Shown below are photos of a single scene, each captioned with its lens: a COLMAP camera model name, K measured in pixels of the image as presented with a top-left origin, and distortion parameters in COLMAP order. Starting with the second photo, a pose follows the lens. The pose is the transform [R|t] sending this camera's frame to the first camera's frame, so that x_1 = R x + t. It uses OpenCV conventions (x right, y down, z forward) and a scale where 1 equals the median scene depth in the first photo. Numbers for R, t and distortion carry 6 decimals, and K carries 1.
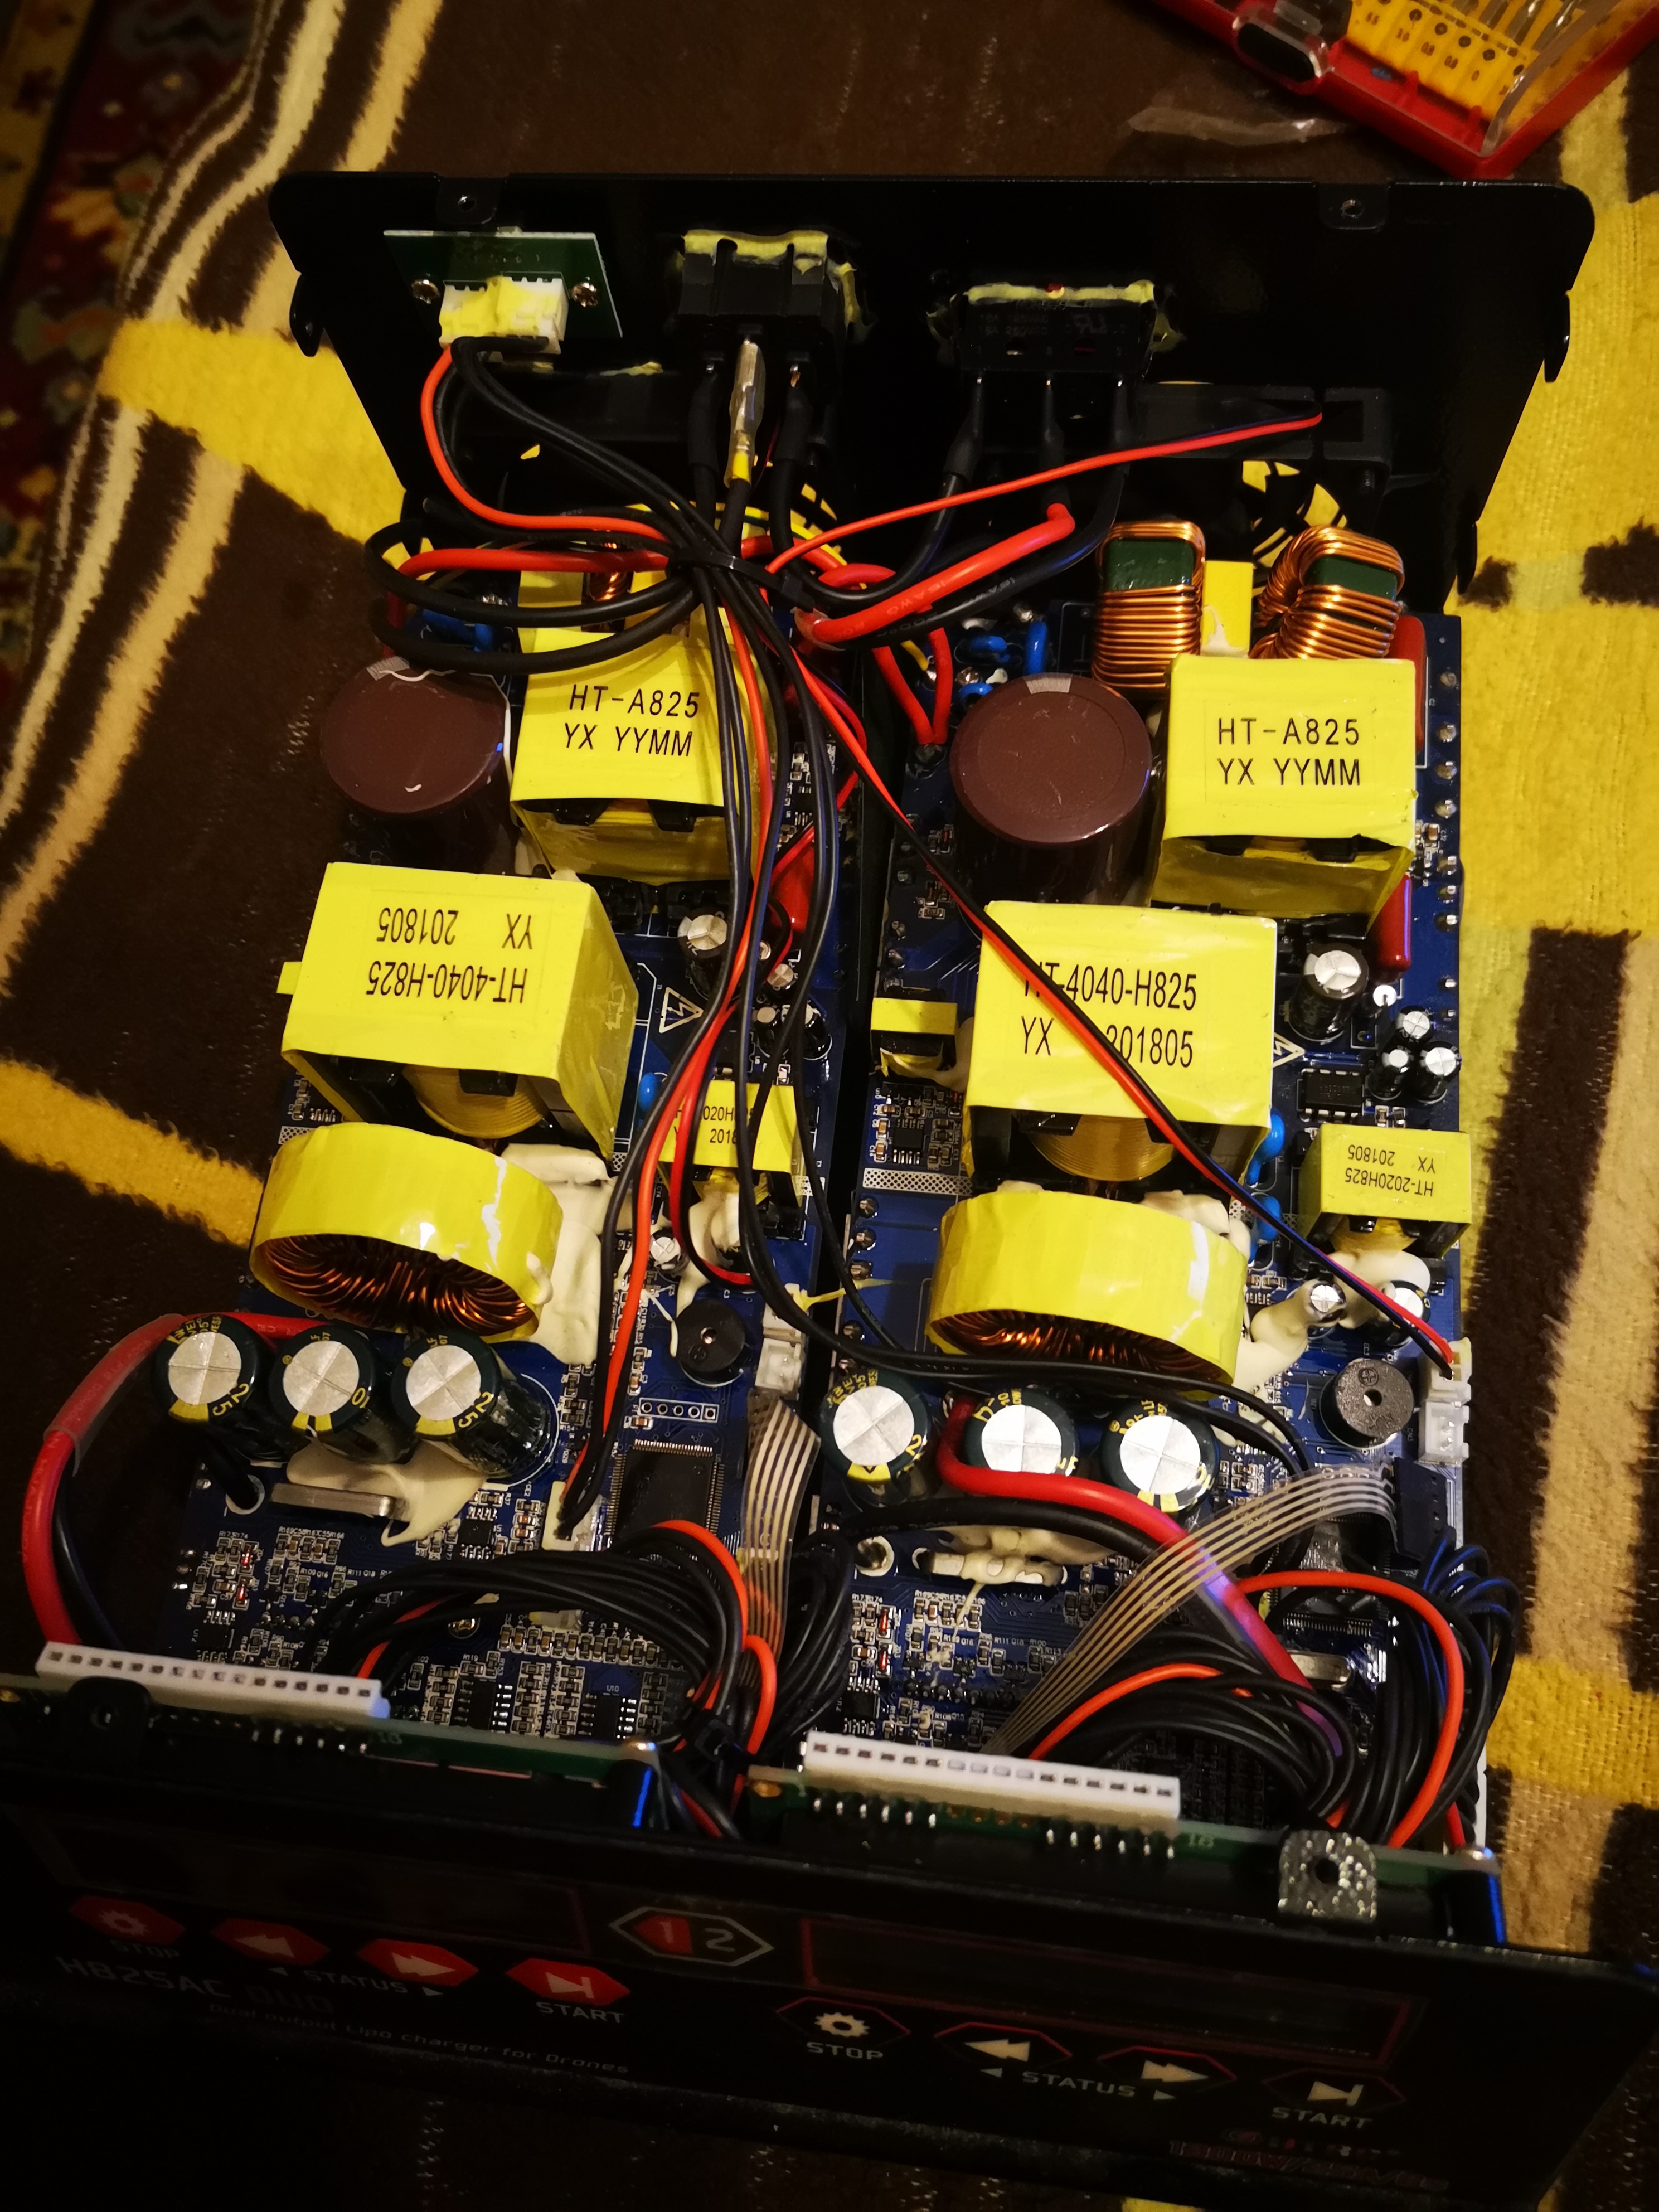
lens RADIAL K [[1737.2, 0, 829.7], [0, 1737.2, 1104.0], [0, 0, 1]] dist [0.002475, 0.000135]
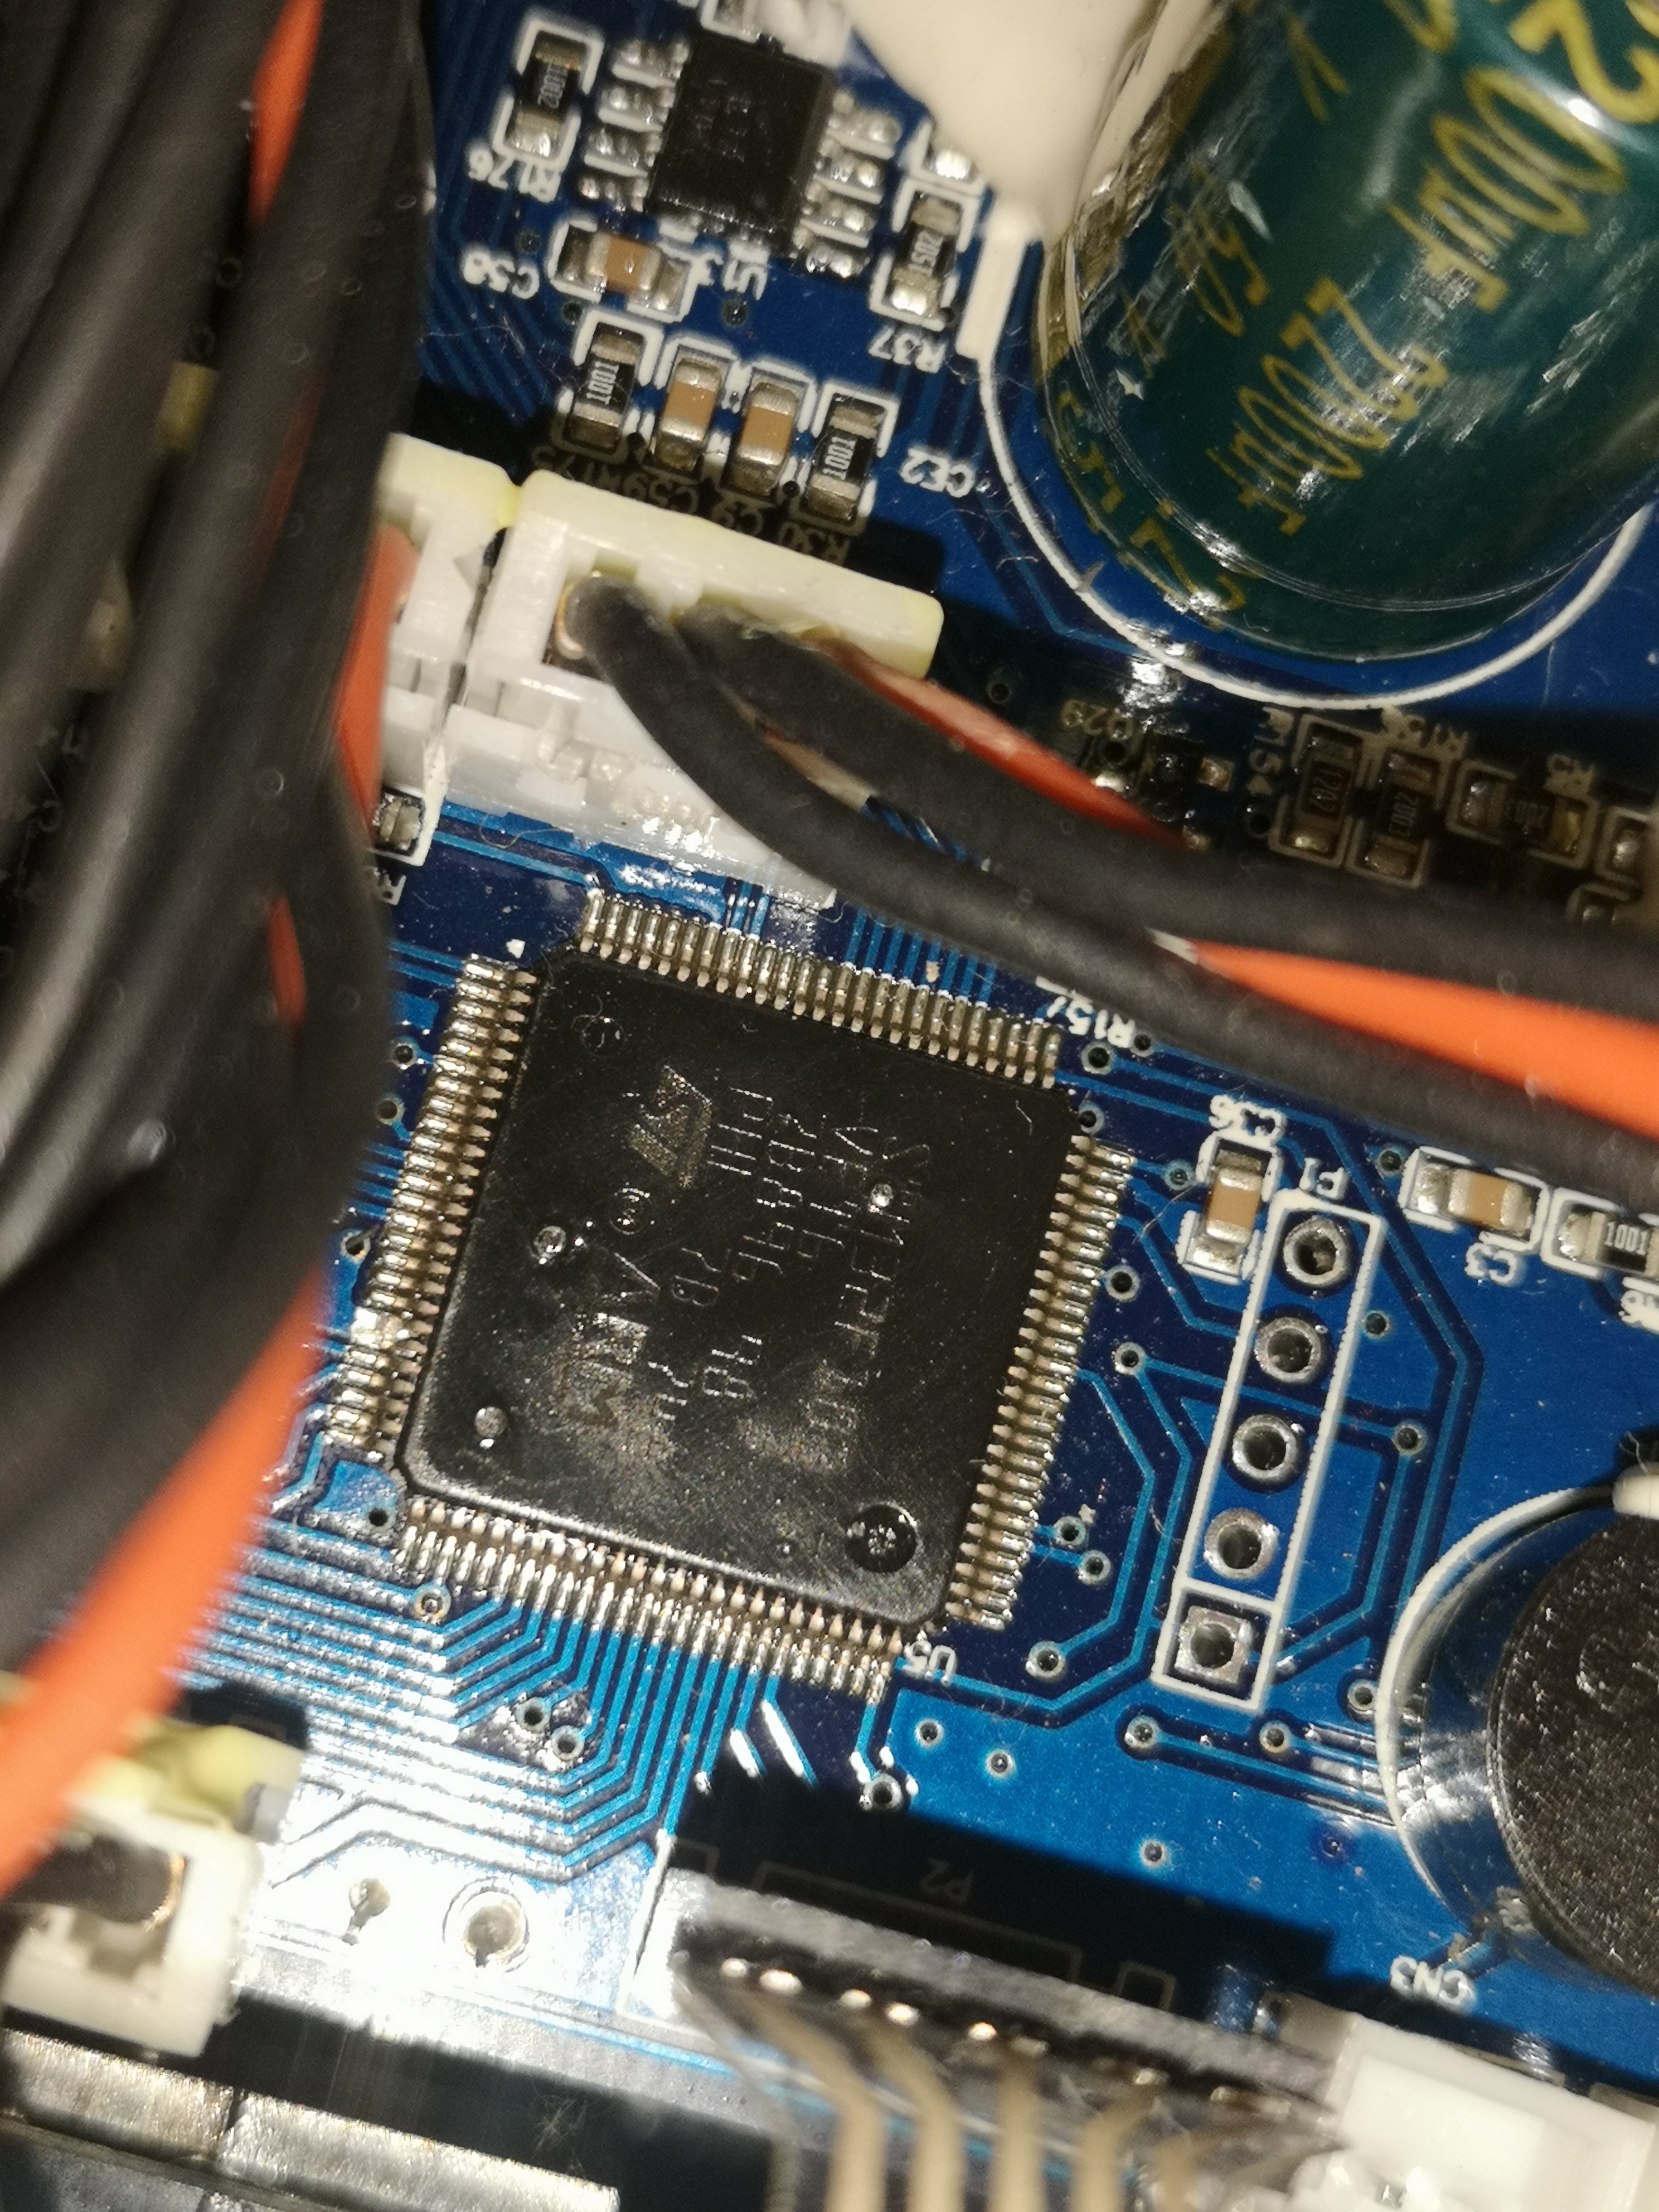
lens RADIAL K [[3481.8, 0, 829.7], [0, 3481.8, 1105.5], [0, 0, 1]] dist [0.015362, 0.000000]
pose [[-0.170367, 0.981889, -0.082884, -0.085640], [-0.945377, -0.139148, 0.294787, 0.126563], [0.277915, 0.128579, 0.951962, 0.692202]]
